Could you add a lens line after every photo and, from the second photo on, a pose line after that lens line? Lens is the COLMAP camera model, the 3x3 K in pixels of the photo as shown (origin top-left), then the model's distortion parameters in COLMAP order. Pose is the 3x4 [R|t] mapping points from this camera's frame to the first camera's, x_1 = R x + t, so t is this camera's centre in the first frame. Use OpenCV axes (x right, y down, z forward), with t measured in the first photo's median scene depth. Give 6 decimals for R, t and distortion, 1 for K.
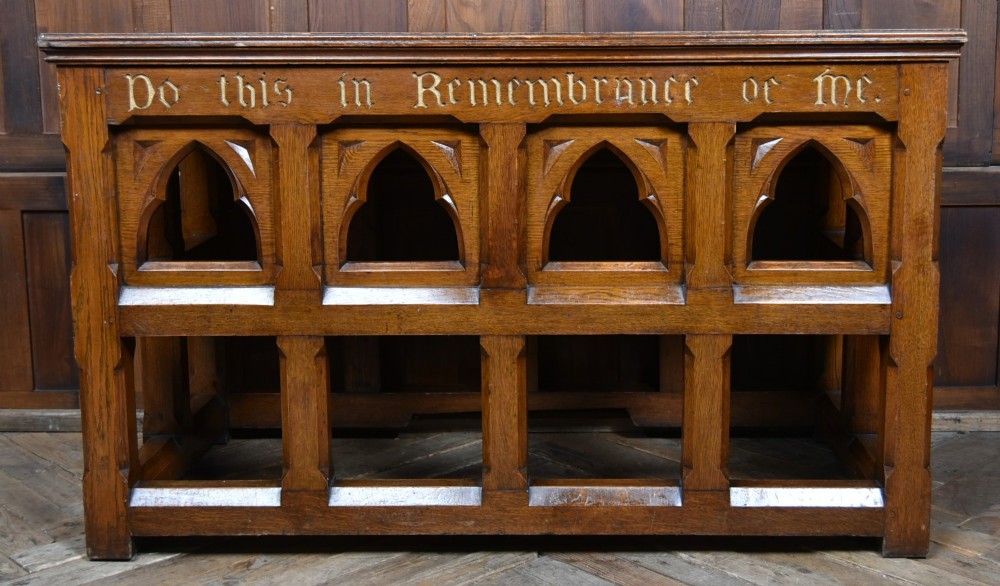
lens RADIAL K [[1278.0, 0, 550.6], [0, 1278.0, 220.5], [0, 0, 1]] dist [-0.015721, 0.000000]
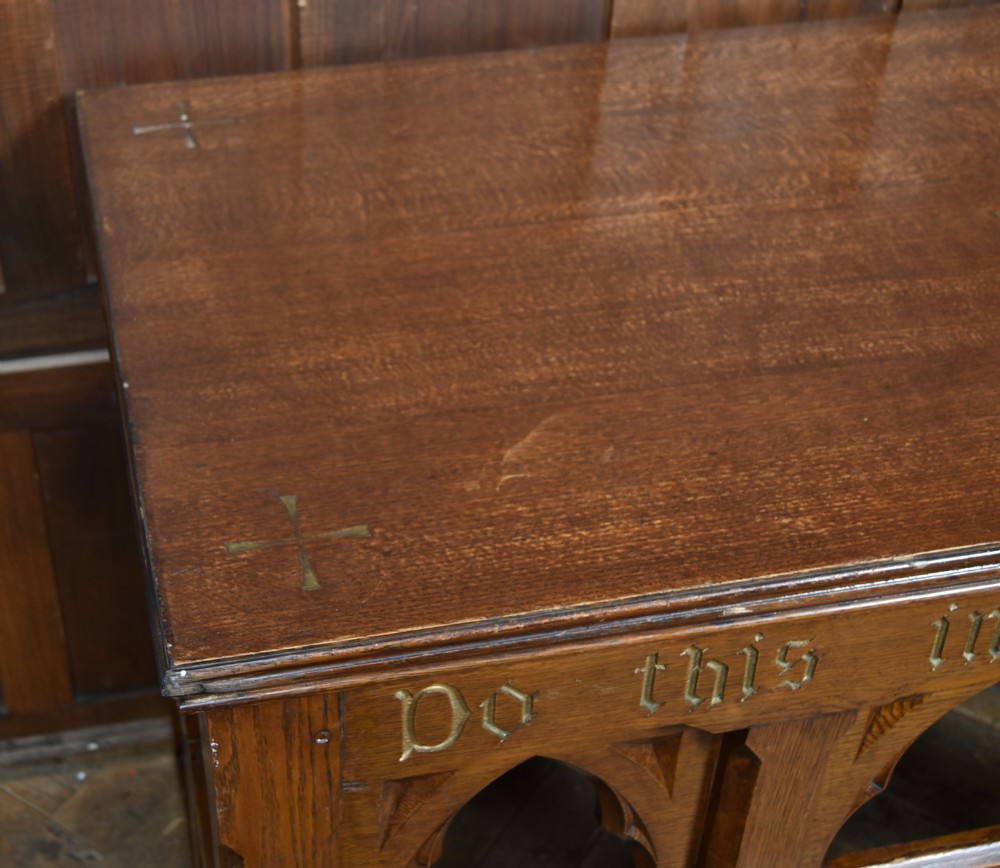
lens RADIAL K [[1597.8, 0, 357.4], [0, 1597.8, 446.3], [0, 0, 1]] dist [-0.027209, 0.000000]
pose [[0.977180, -0.128928, 0.168809, -0.404422], [0.029134, 0.868563, 0.494721, -0.391902], [-0.210405, -0.478514, 0.852499, 0.639643]]
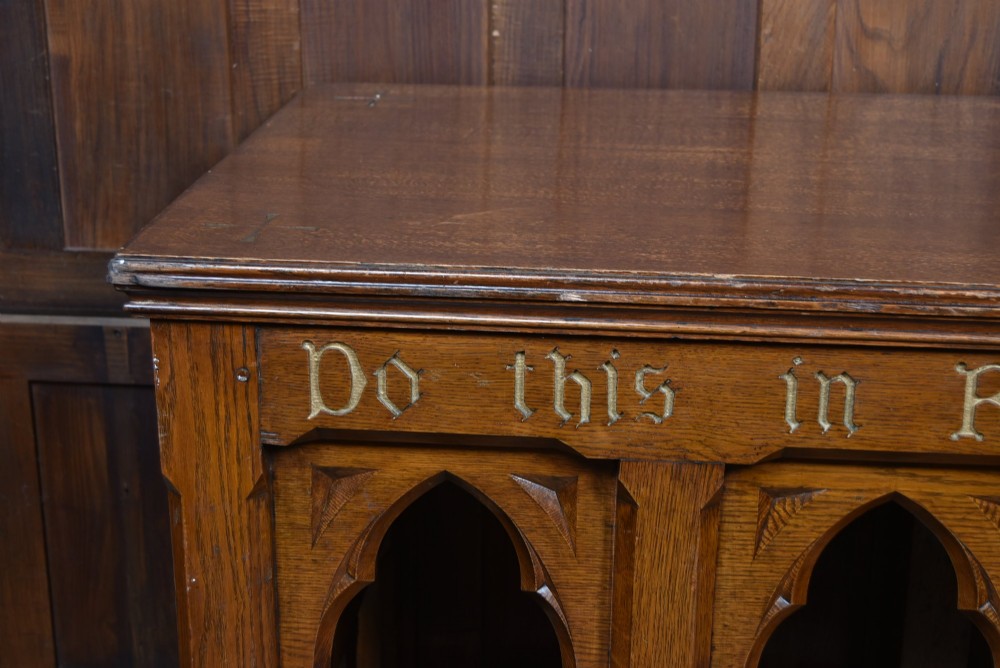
lens RADIAL K [[1601.4, 0, 503.1], [0, 1601.4, 334.3], [0, 0, 1]] dist [-0.001493, 0.000000]
pose [[0.997488, 0.035697, -0.061179, -0.225075], [-0.024007, 0.982981, 0.182131, -0.217248], [0.066639, -0.180204, 0.981369, 0.446649]]
